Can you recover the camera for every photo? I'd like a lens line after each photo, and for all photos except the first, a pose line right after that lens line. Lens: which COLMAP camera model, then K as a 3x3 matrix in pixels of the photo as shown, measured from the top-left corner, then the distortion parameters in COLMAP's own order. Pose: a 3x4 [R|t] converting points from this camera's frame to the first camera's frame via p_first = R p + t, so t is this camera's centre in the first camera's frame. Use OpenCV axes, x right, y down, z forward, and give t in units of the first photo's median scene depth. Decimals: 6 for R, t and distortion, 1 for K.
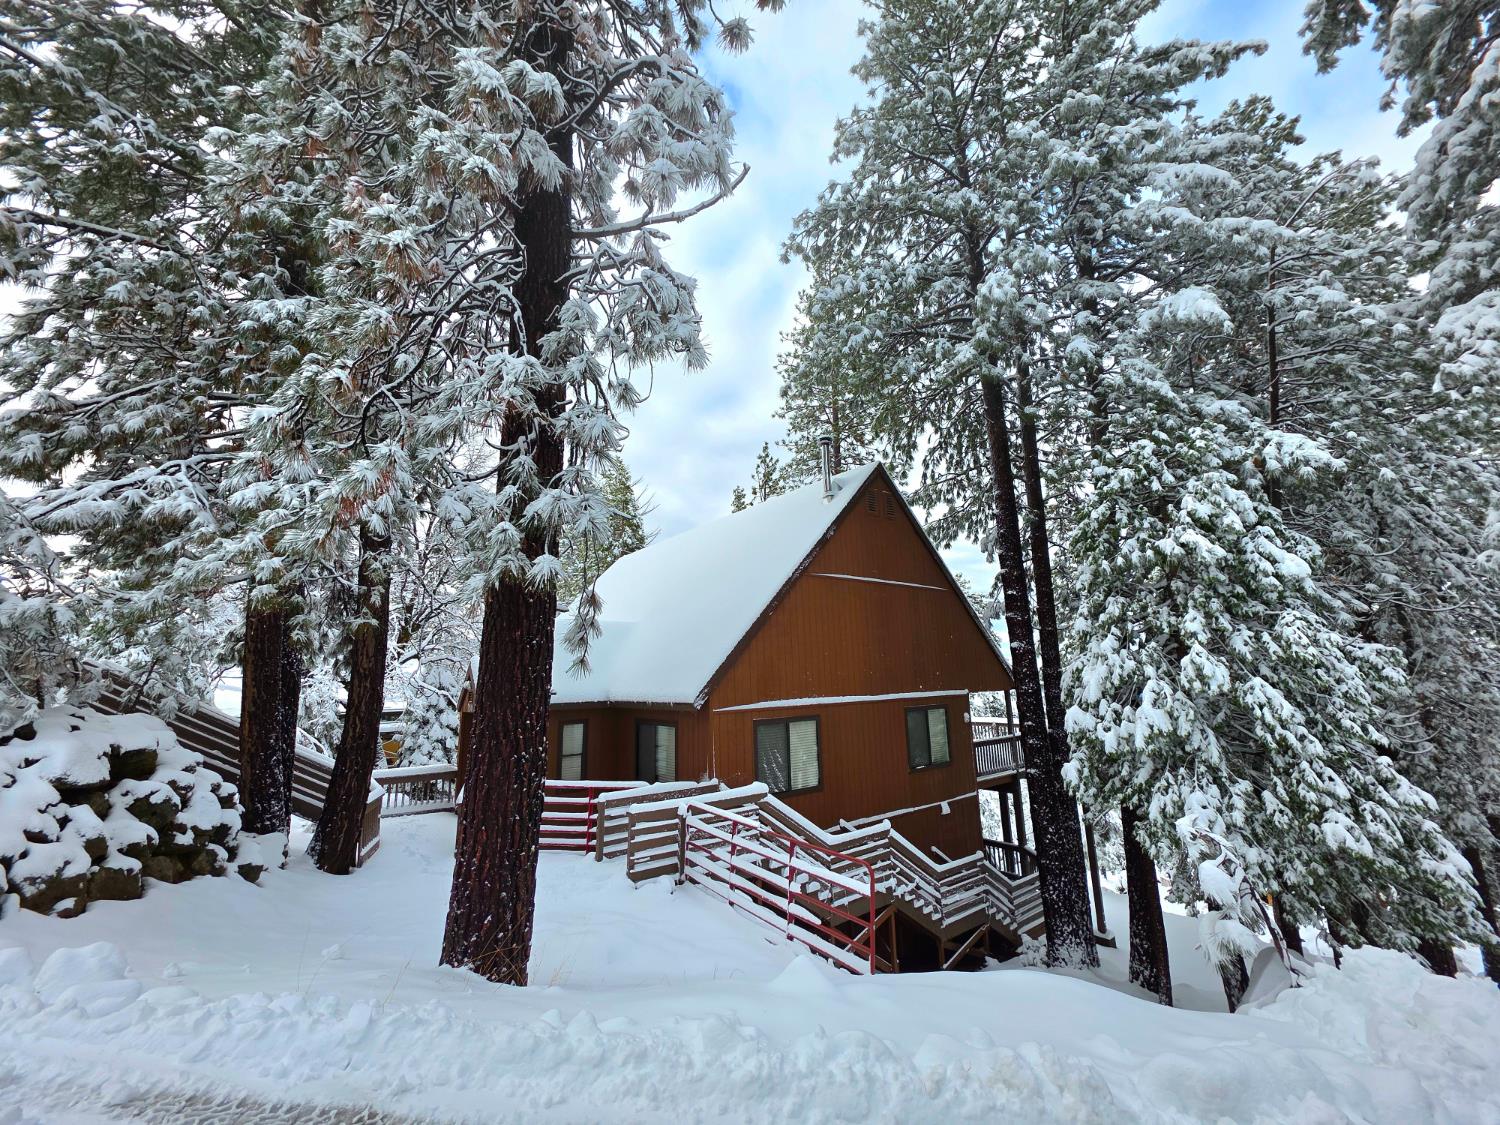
lens RADIAL K [[607.9, 0, 750.0], [0, 607.9, 562.5], [0, 0, 1]] dist [0.002632, 0.000106]
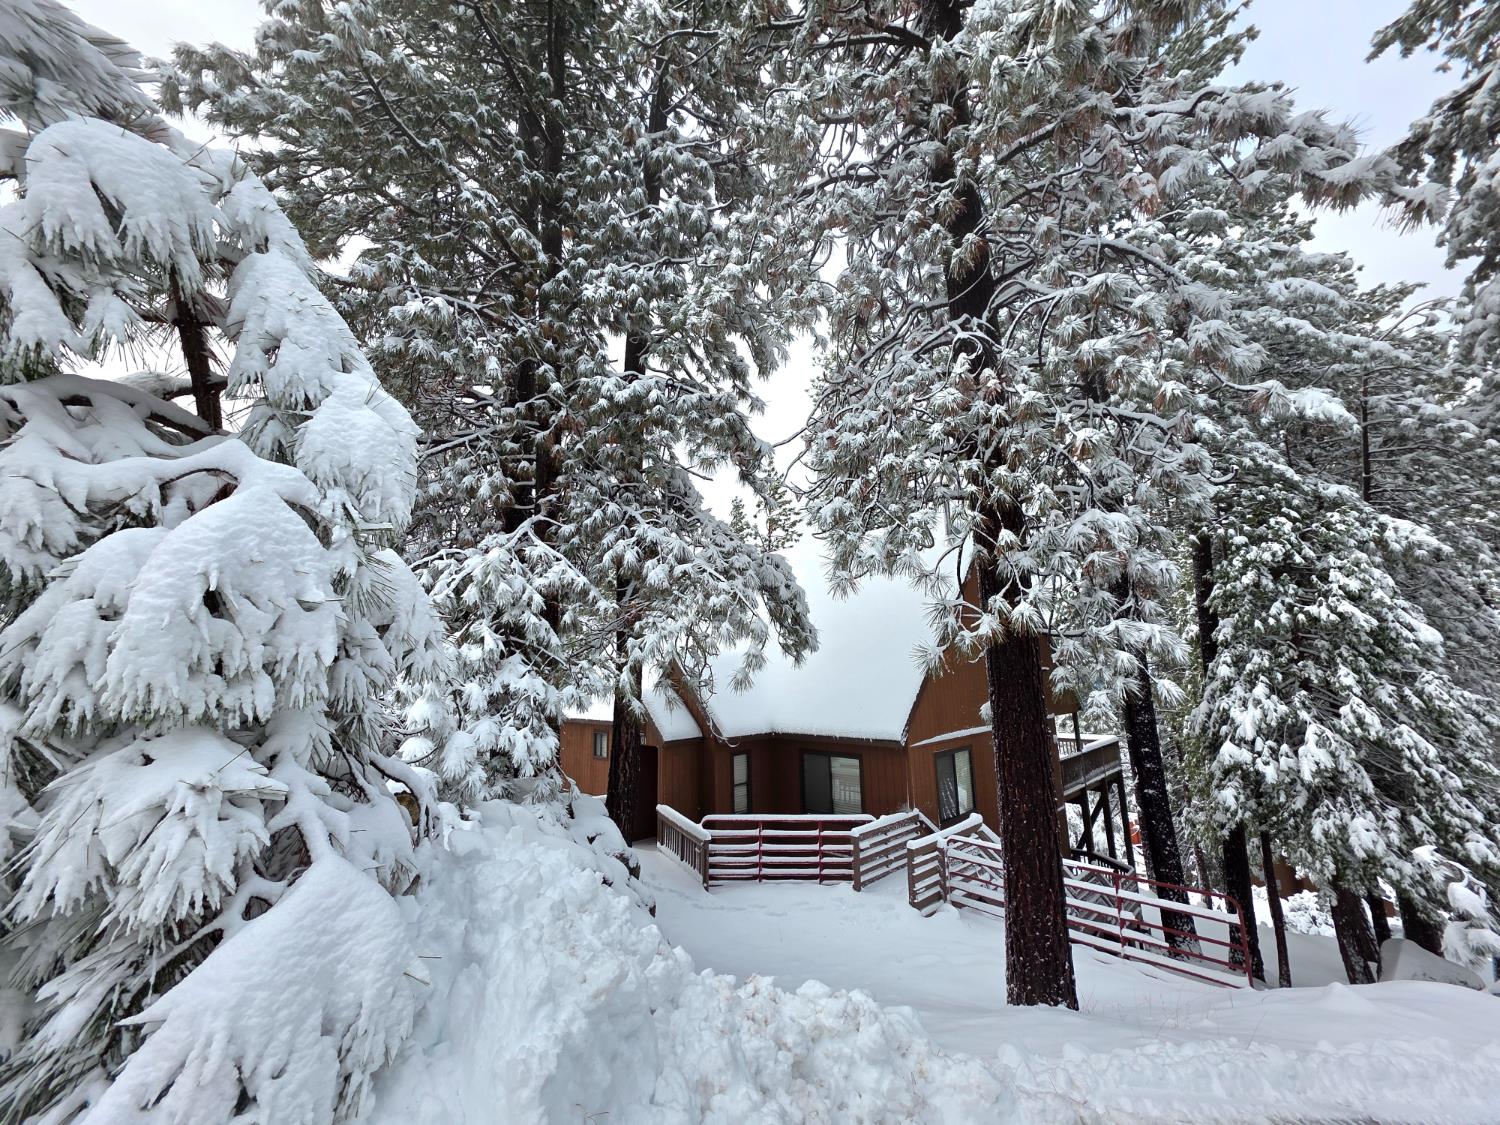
lens RADIAL K [[607.9, 0, 750.0], [0, 607.9, 562.5], [0, 0, 1]] dist [0.002632, 0.000106]
pose [[0.992807, 0.022120, 0.117663, -0.614577], [-0.022877, 0.999725, 0.005084, -0.111778], [-0.117518, -0.007739, 0.993041, -0.074051]]
